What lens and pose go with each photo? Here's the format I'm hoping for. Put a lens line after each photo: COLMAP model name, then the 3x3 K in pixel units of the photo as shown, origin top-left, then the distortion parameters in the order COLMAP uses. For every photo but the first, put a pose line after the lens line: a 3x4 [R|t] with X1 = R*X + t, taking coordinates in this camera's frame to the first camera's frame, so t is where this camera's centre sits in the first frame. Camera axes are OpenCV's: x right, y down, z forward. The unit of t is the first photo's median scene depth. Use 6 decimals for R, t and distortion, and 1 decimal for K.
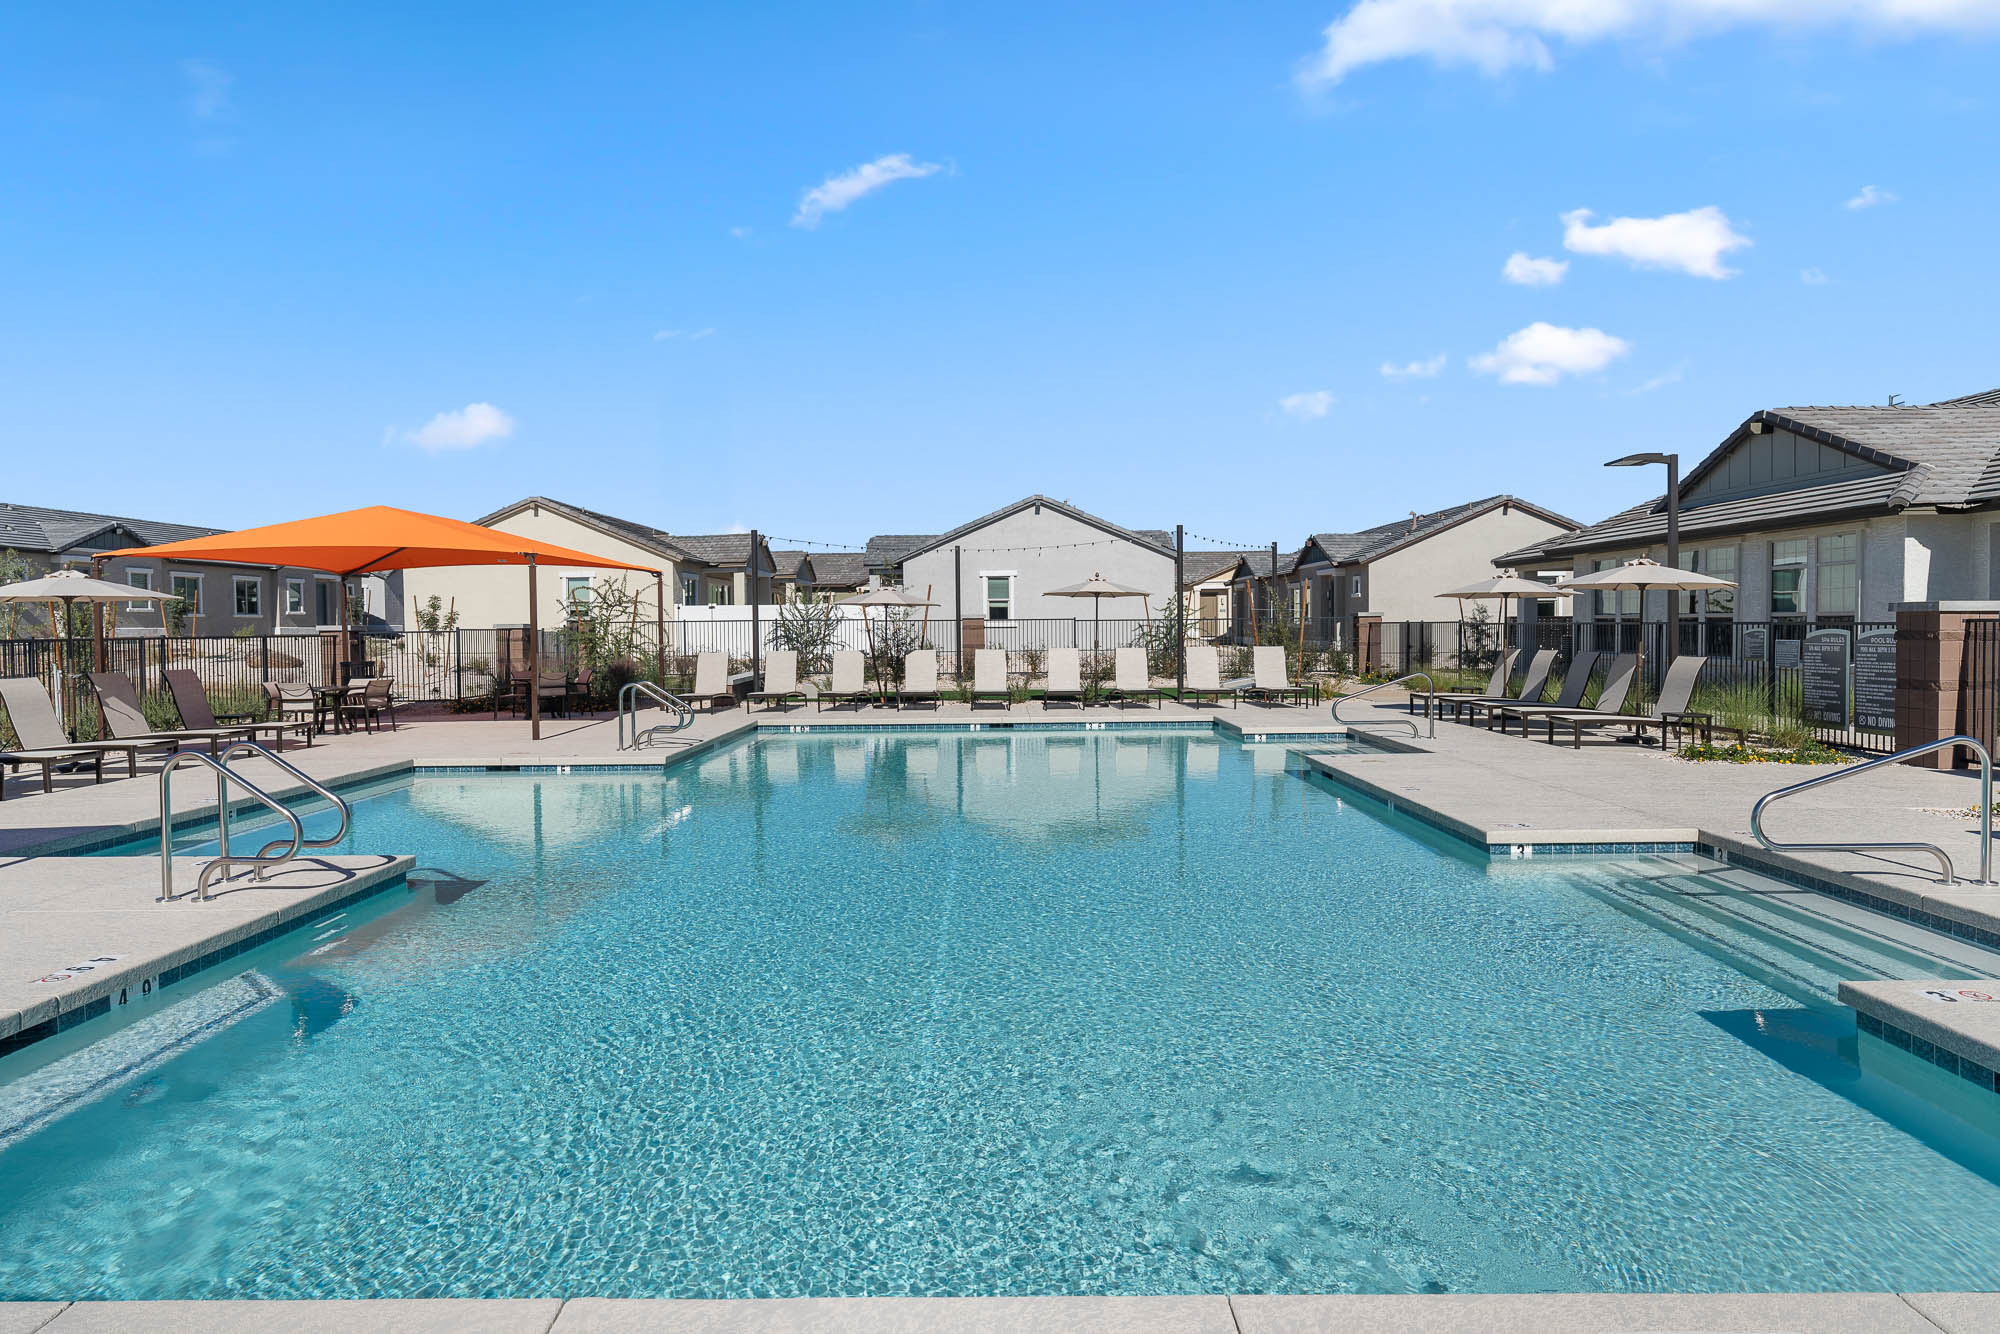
lens RADIAL K [[1216.9, 0, 998.2], [0, 1216.9, 667.5], [0, 0, 1]] dist [0.000513, 0.000213]
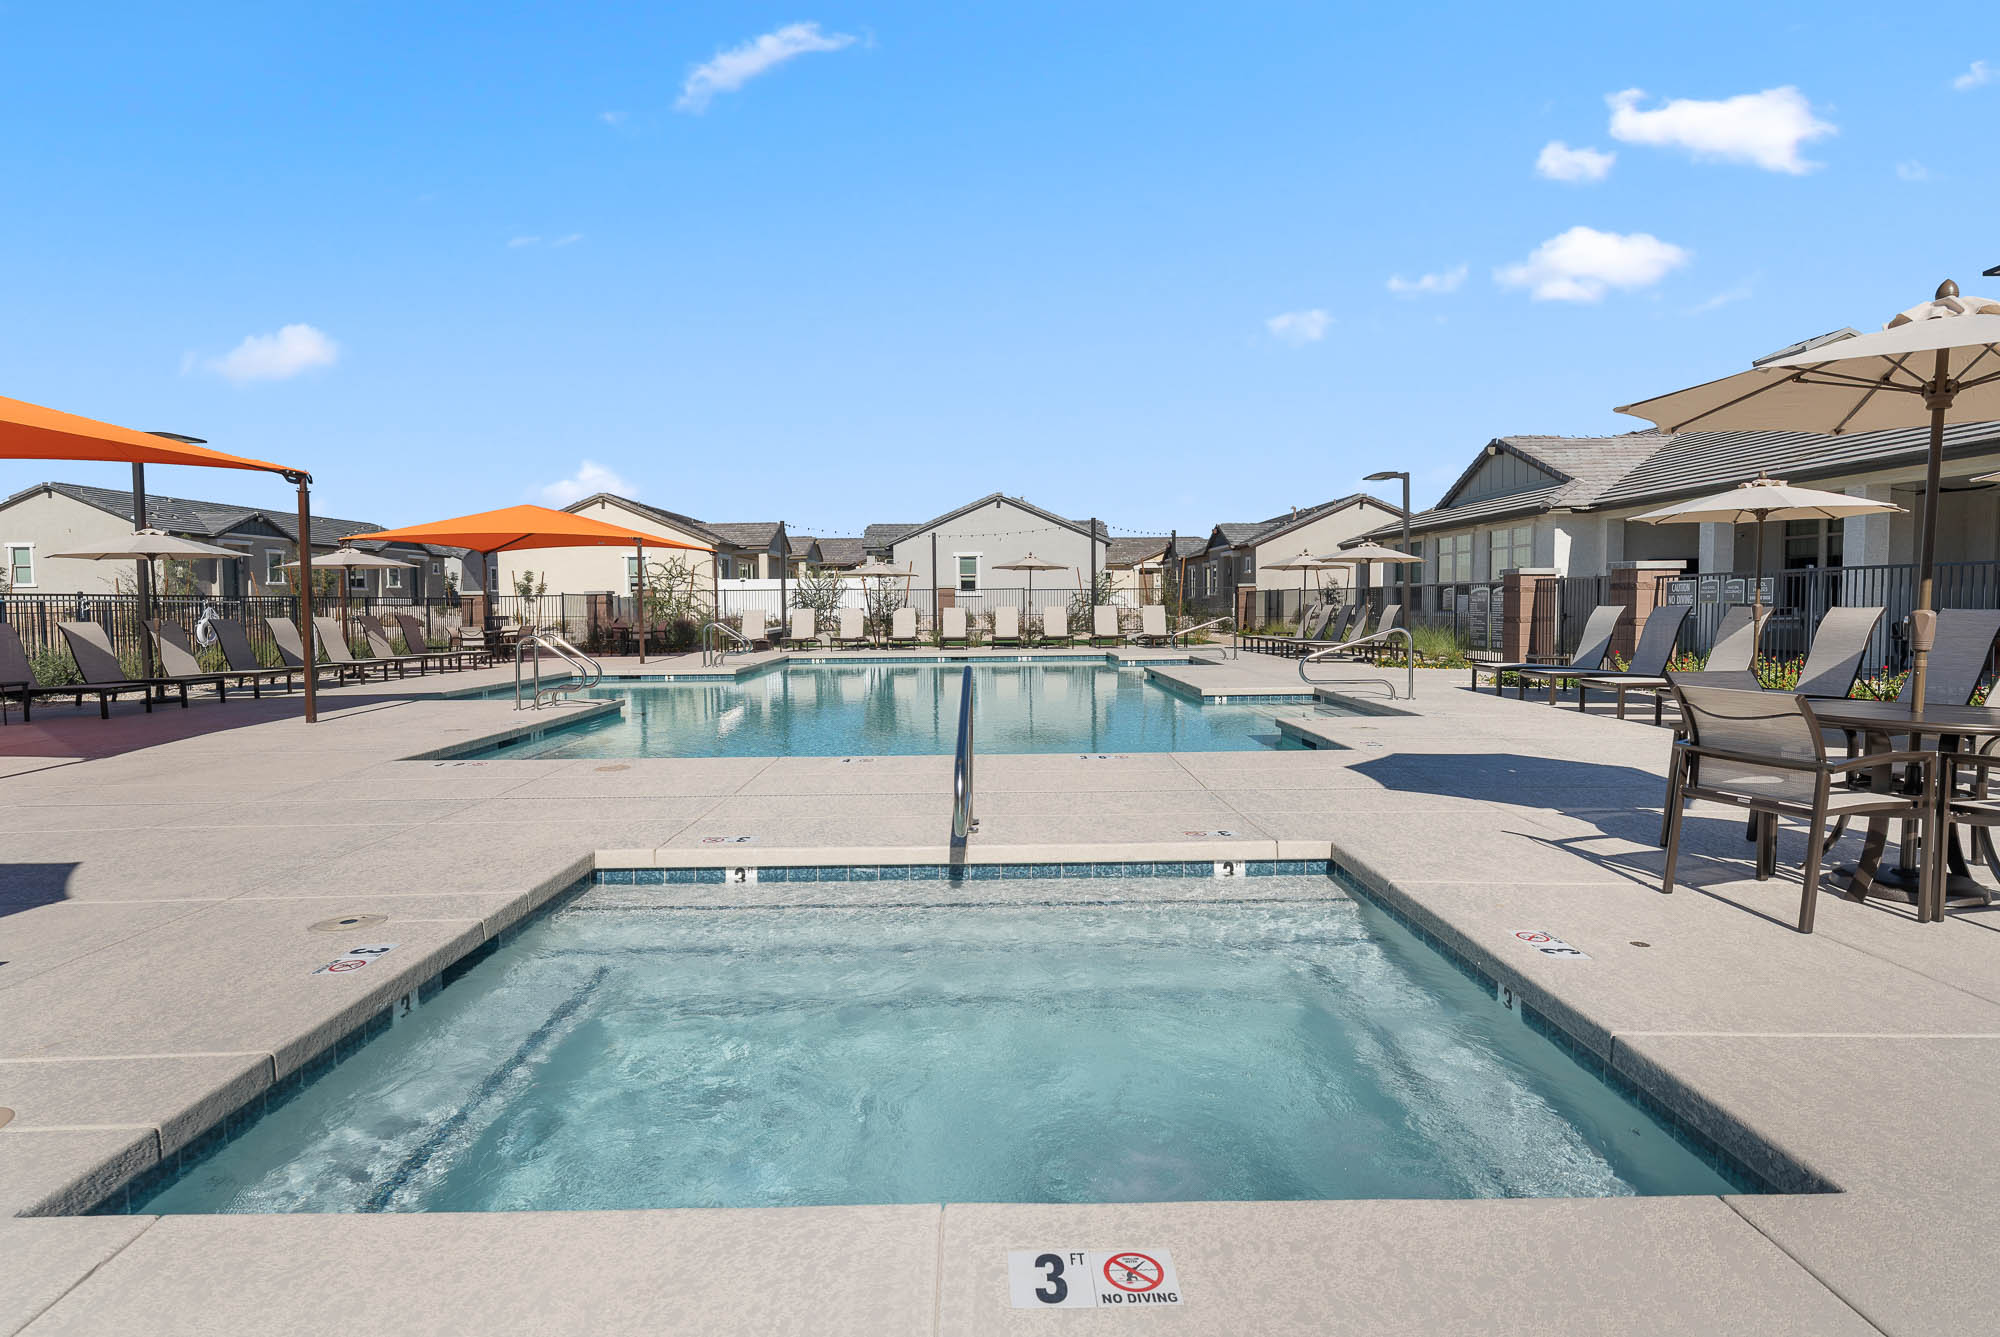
lens RADIAL K [[1072.2, 0, 1004.0], [0, 1072.2, 661.8], [0, 0, 1]] dist [0.001376, -0.000525]
pose [[0.999768, -0.001062, 0.021523, 0.018164], [0.000615, 0.999784, 0.020792, 0.016496], [-0.021540, -0.020774, 0.999552, -0.174231]]
